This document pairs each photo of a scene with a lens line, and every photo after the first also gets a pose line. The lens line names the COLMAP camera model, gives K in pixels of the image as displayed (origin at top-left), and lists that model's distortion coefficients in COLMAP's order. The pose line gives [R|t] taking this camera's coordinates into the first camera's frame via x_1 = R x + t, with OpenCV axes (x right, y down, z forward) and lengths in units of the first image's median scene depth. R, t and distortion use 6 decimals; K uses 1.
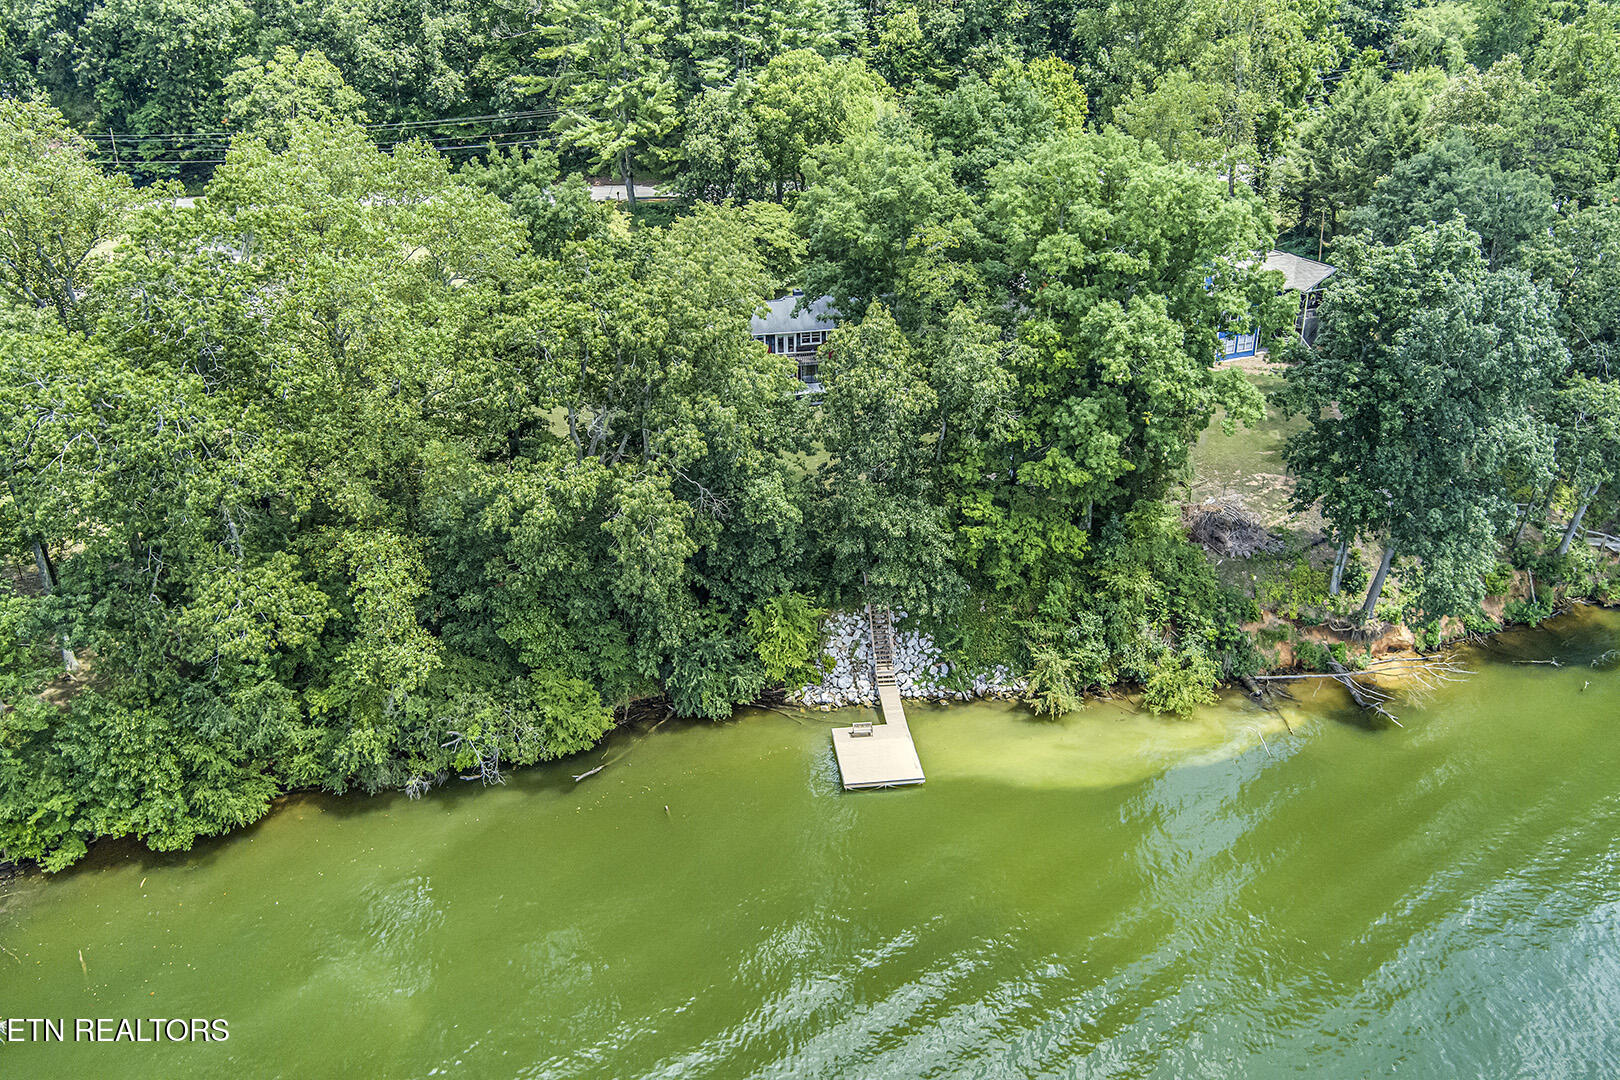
lens RADIAL K [[1276.3, 0, 804.9], [0, 1276.3, 547.6], [0, 0, 1]] dist [-0.064217, 0.001192]
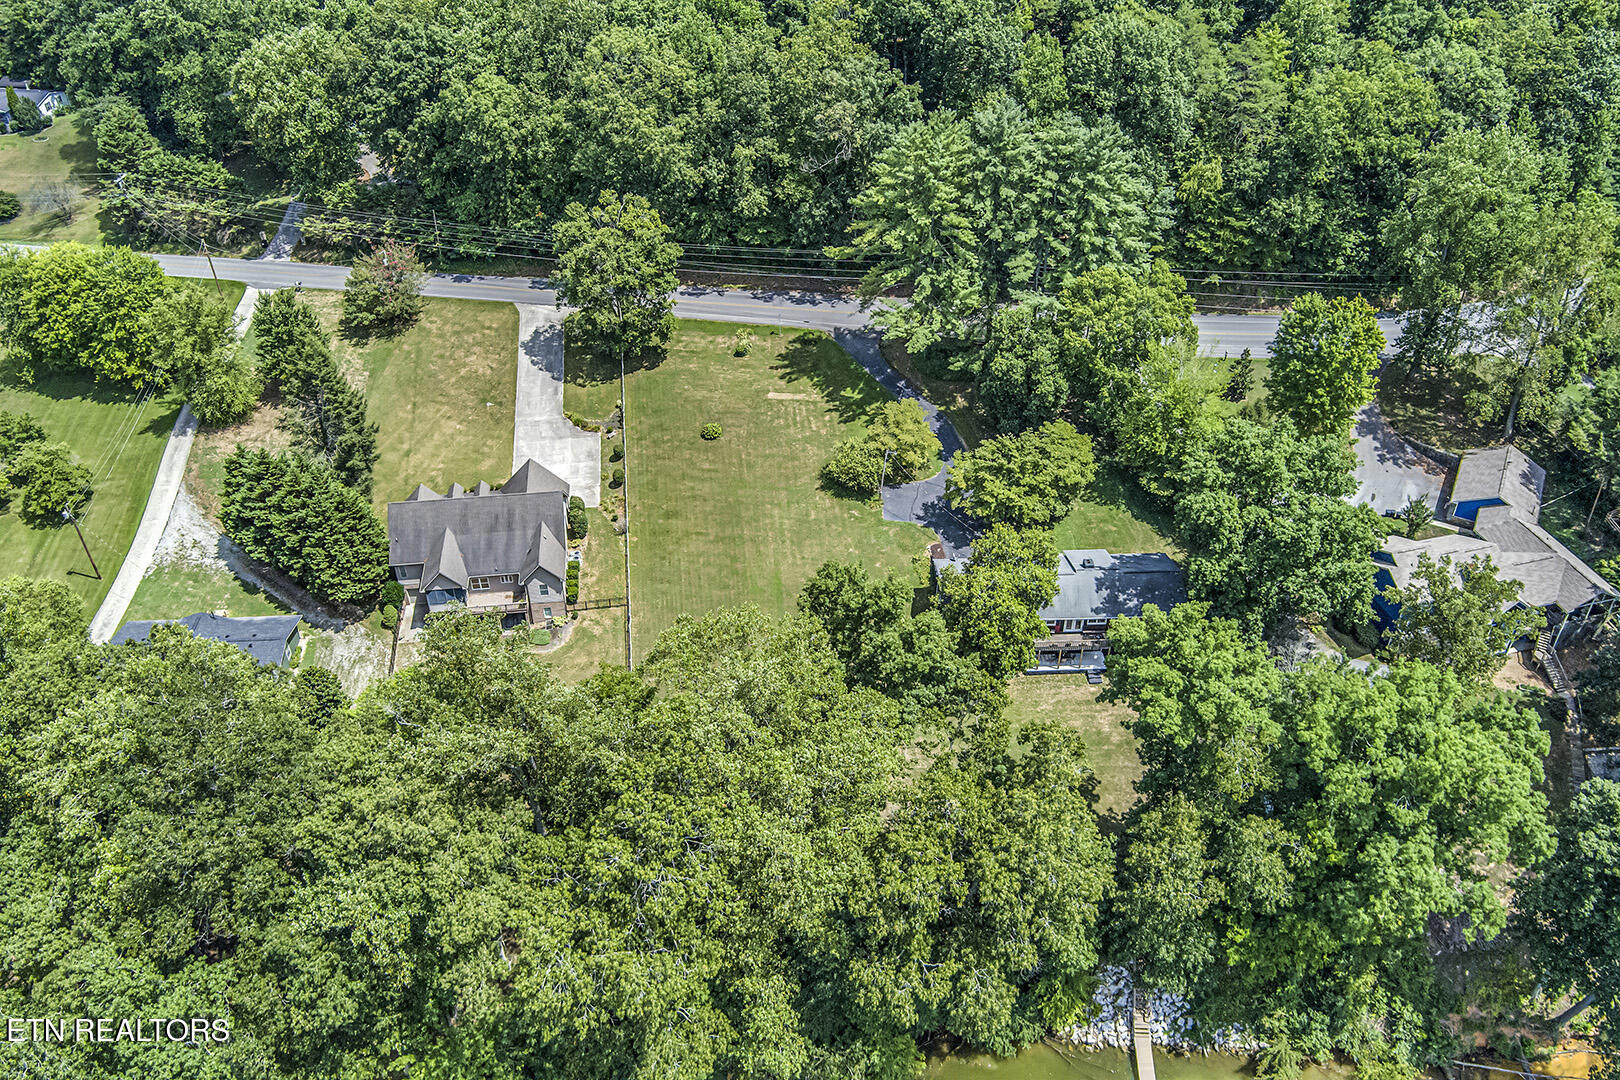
lens RADIAL K [[1276.3, 0, 820.4], [0, 1276.3, 544.2], [0, 0, 1]] dist [-0.064217, 0.001192]
pose [[0.988746, 0.098879, -0.112269, -0.151019], [-0.073598, 0.974839, 0.210408, -0.580043], [0.130250, -0.199777, 0.971146, -0.121467]]
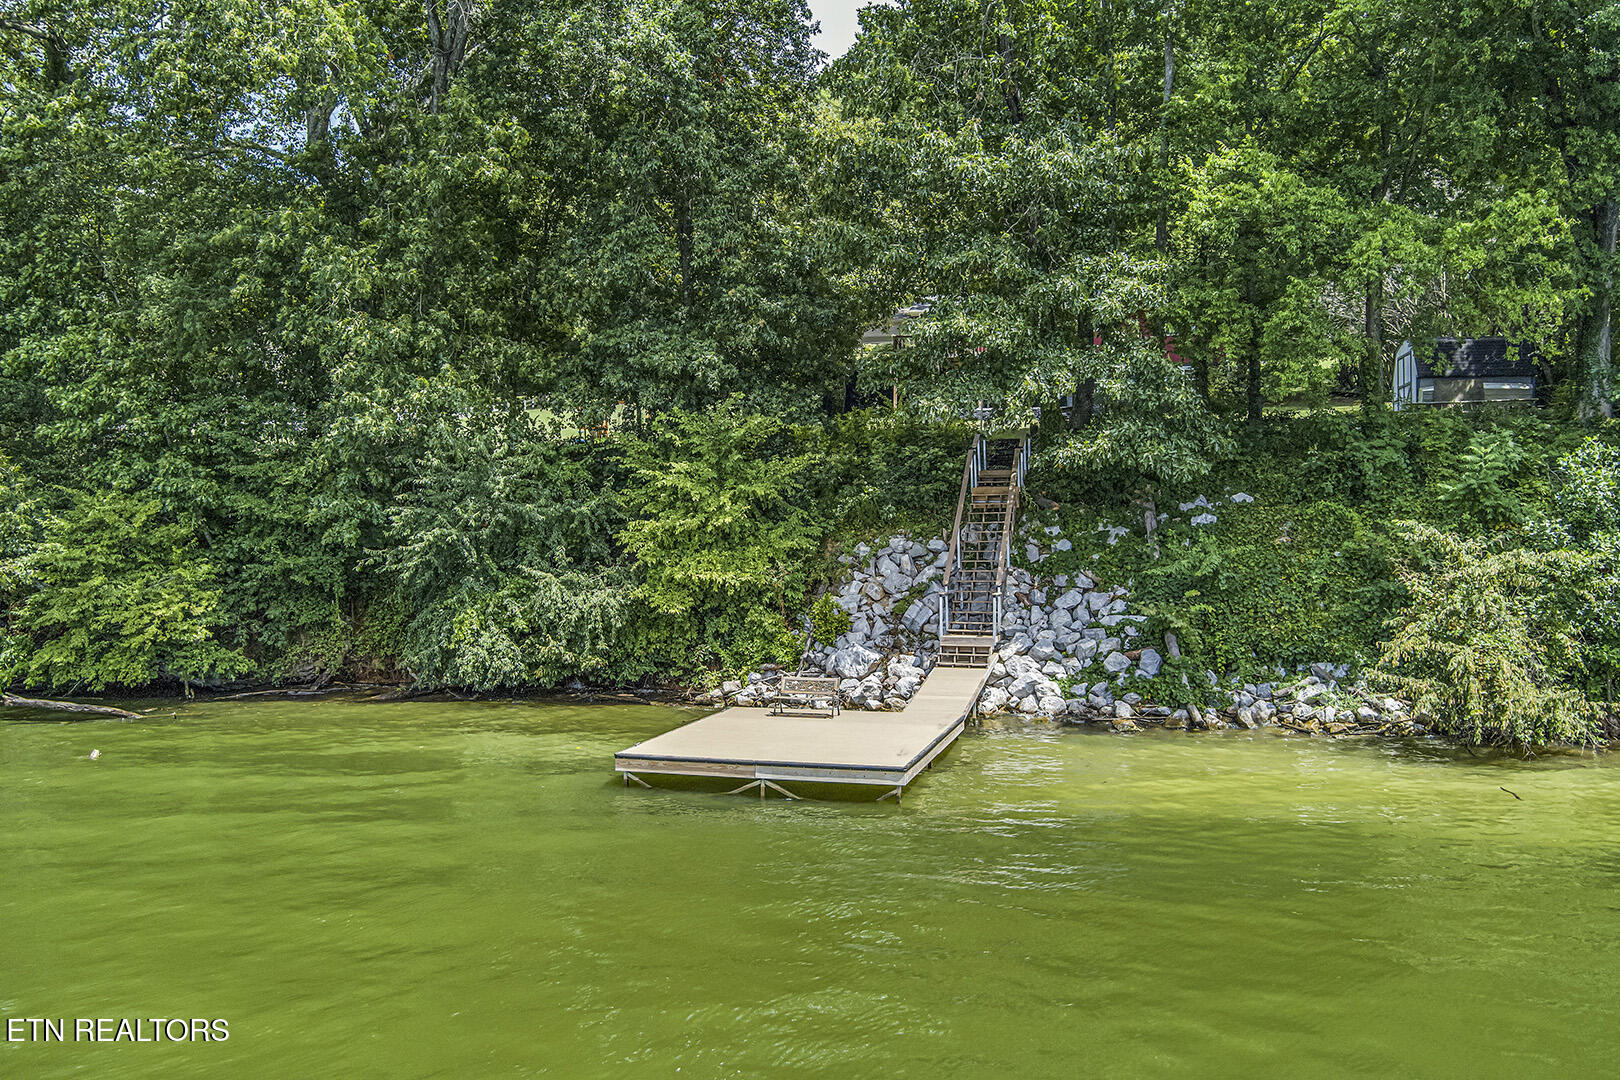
lens RADIAL K [[1276.3, 0, 809.0], [0, 1276.3, 539.6], [0, 0, 1]] dist [-0.064217, 0.001192]
pose [[0.924664, 0.008319, -0.380693, 0.156171], [-0.166891, 0.907477, -0.385529, 0.215061], [0.342263, 0.420019, 0.840500, 0.671099]]
